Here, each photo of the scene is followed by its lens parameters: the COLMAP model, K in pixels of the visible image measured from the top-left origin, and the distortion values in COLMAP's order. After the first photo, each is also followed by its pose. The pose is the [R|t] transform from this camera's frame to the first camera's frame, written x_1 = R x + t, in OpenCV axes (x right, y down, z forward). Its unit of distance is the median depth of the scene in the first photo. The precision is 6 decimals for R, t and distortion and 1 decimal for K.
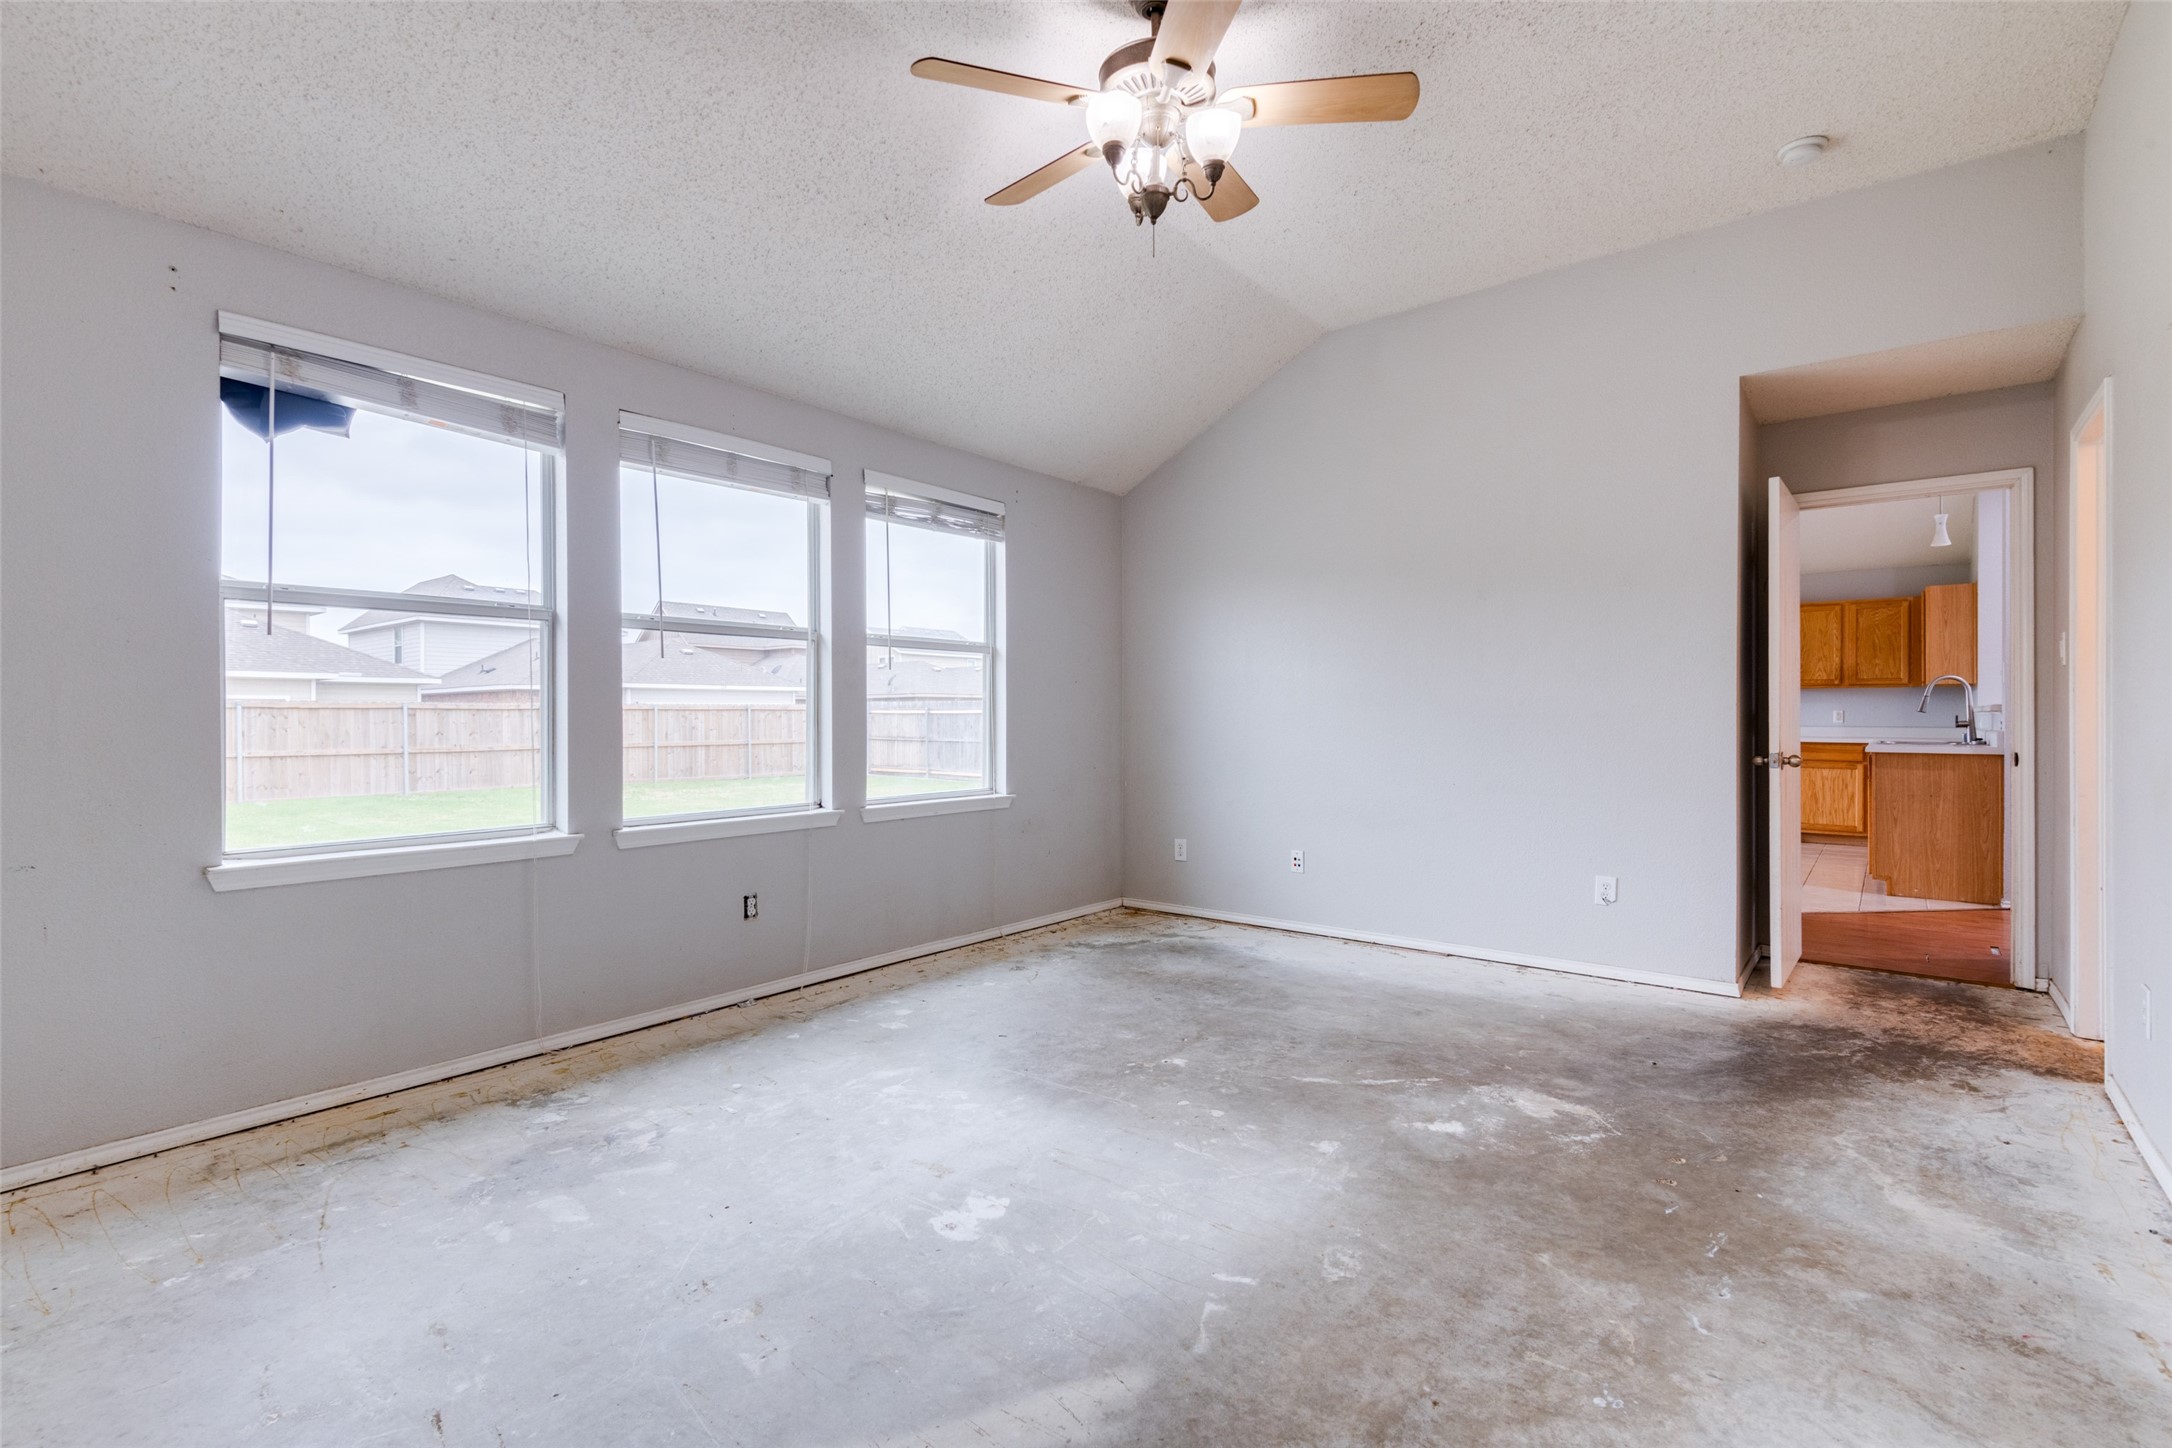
lens RADIAL K [[993.8, 0, 1091.7], [0, 993.8, 718.2], [0, 0, 1]] dist [0.030136, -0.009781]
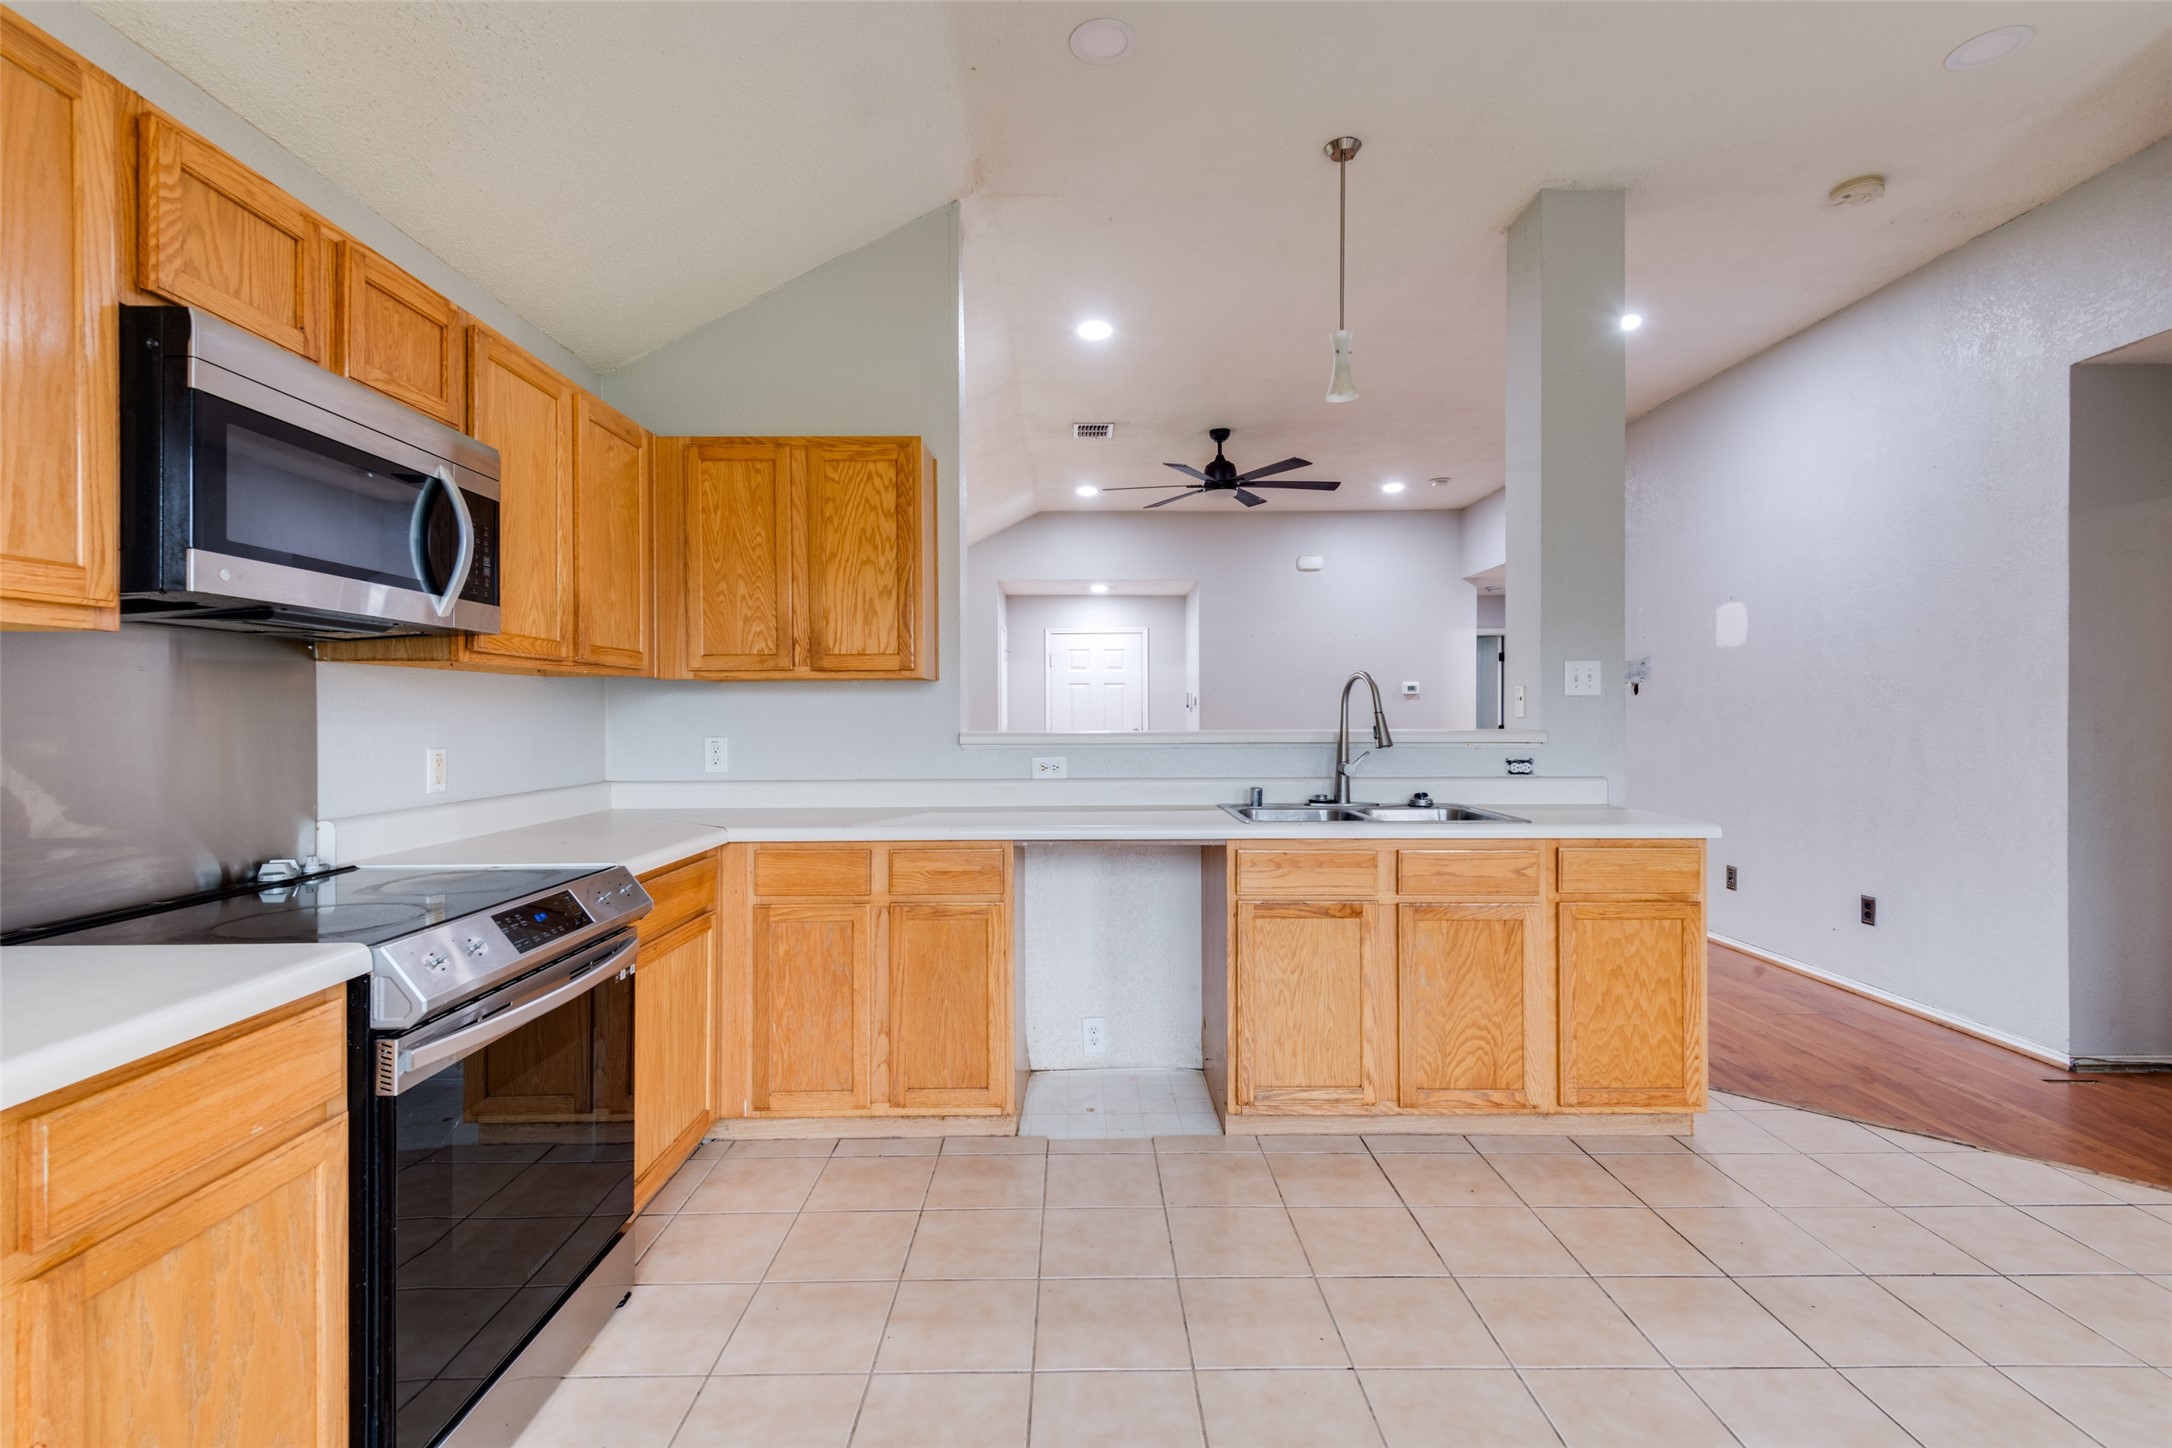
lens RADIAL K [[993.8, 0, 1091.2], [0, 993.8, 711.2], [0, 0, 1]] dist [0.030136, -0.009781]
pose [[-0.636354, 0.001846, 0.771395, 0.477990], [0.003711, 0.999993, 0.000668, -0.020624], [-0.771388, 0.003287, -0.636357, 1.217813]]
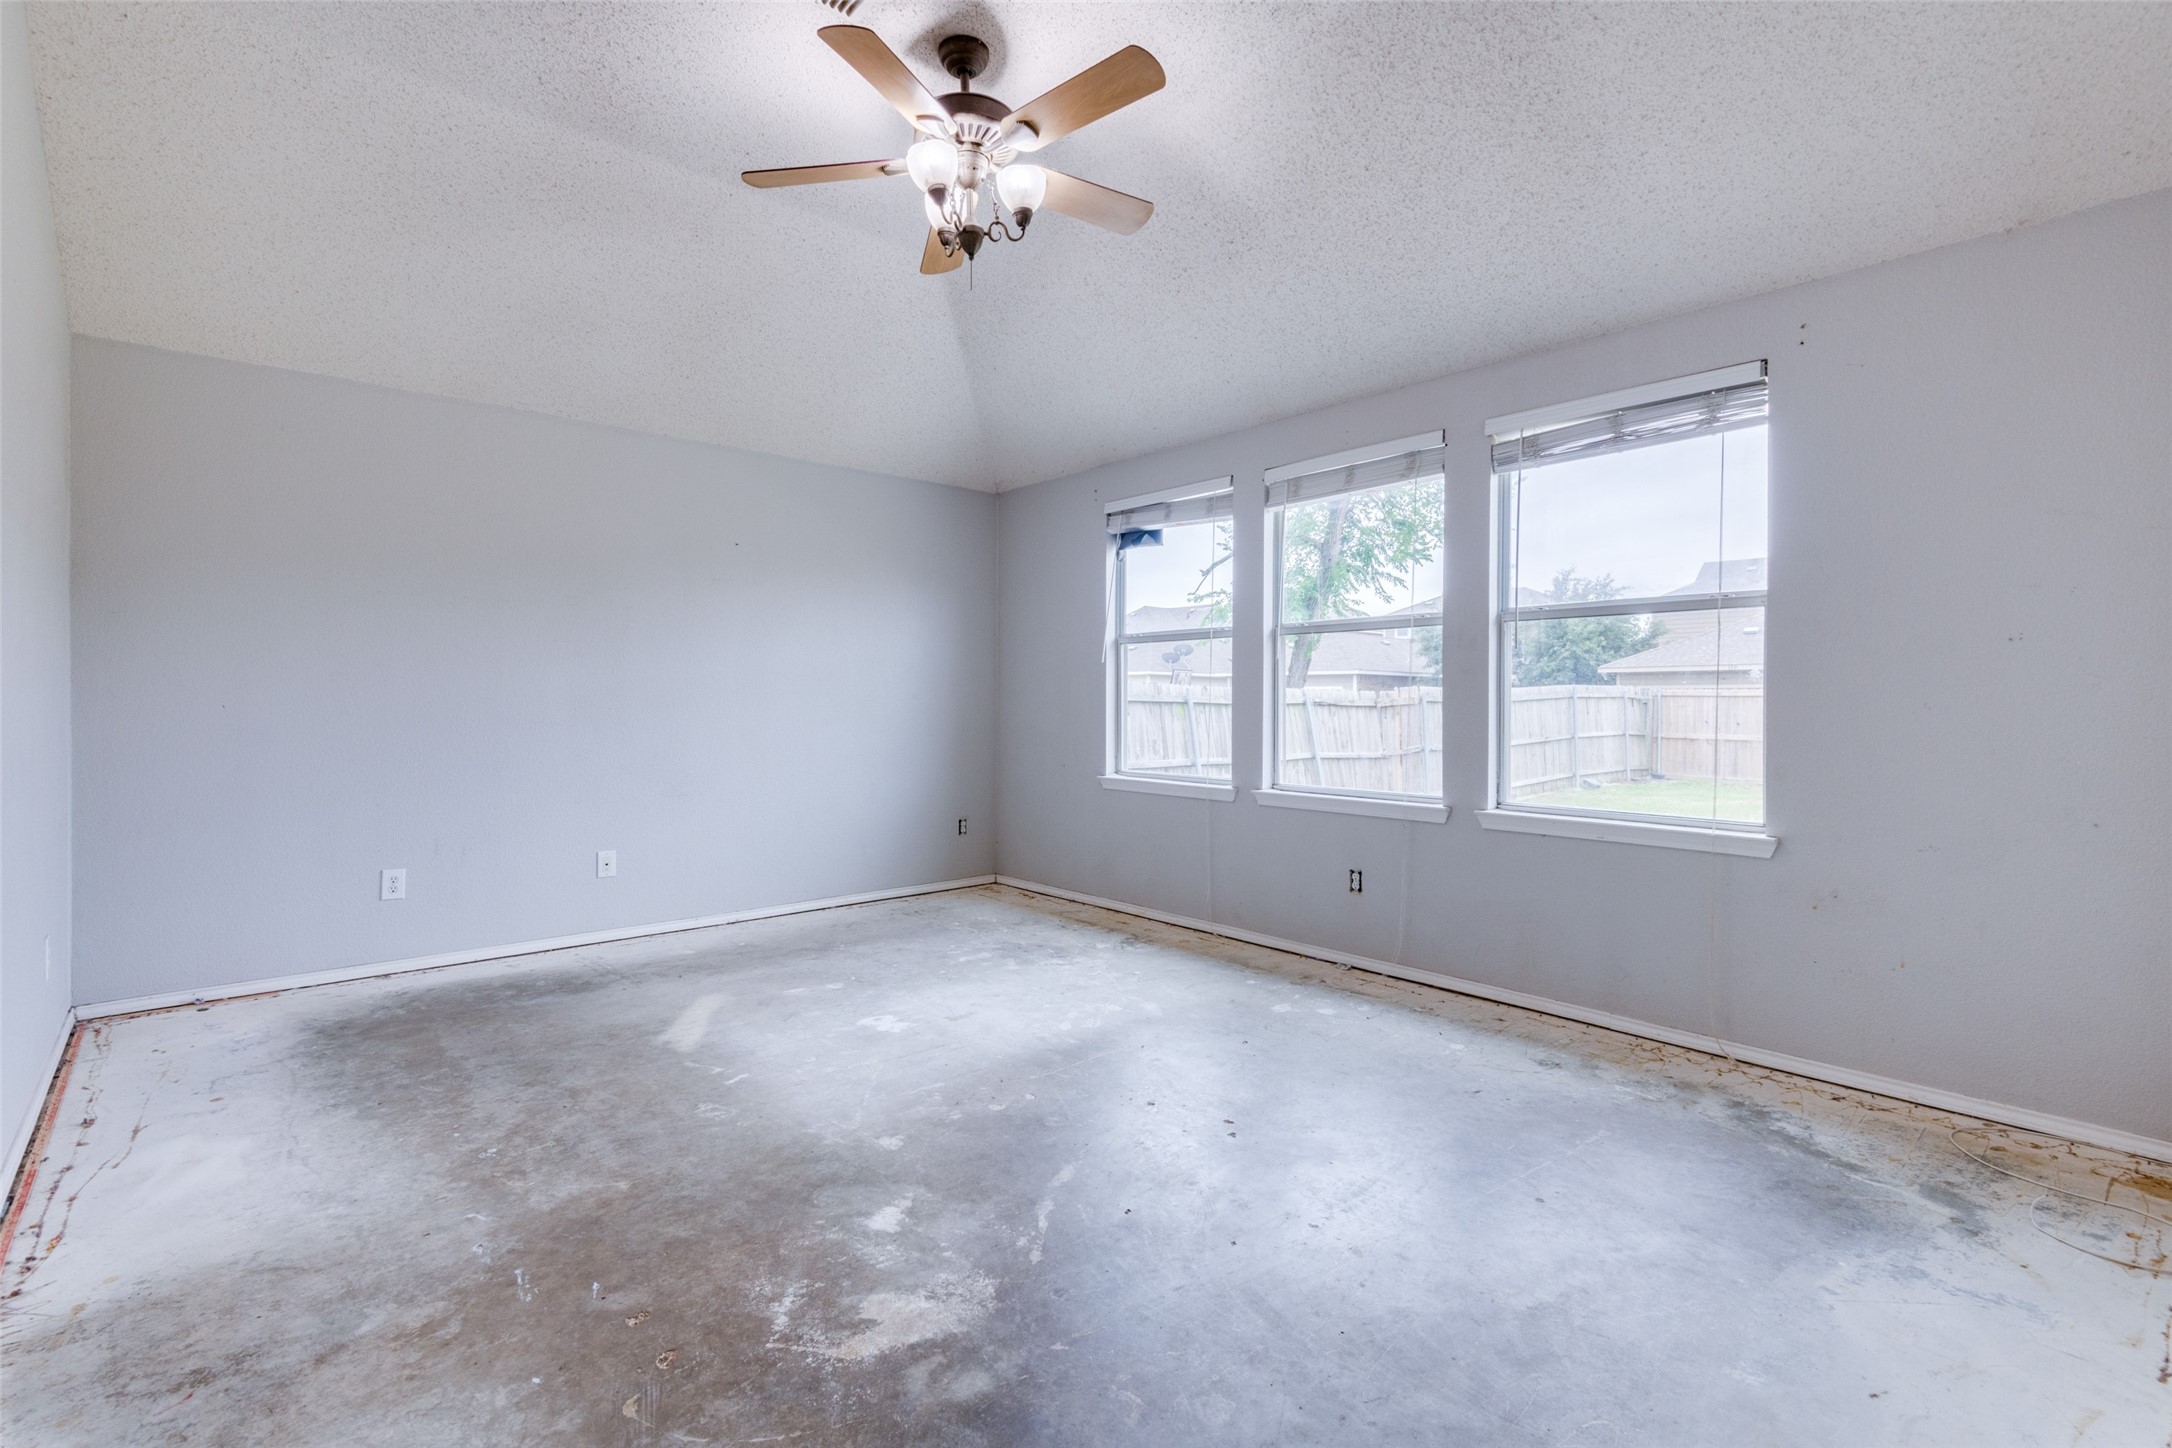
lens RADIAL K [[993.8, 0, 1074.2], [0, 993.8, 701.9], [0, 0, 1]] dist [0.030136, -0.009781]
pose [[-0.179351, -0.001222, -0.983784, 0.982041], [-0.006502, 0.999979, -0.000057, -0.002507], [0.983764, 0.006387, -0.179355, 1.137387]]
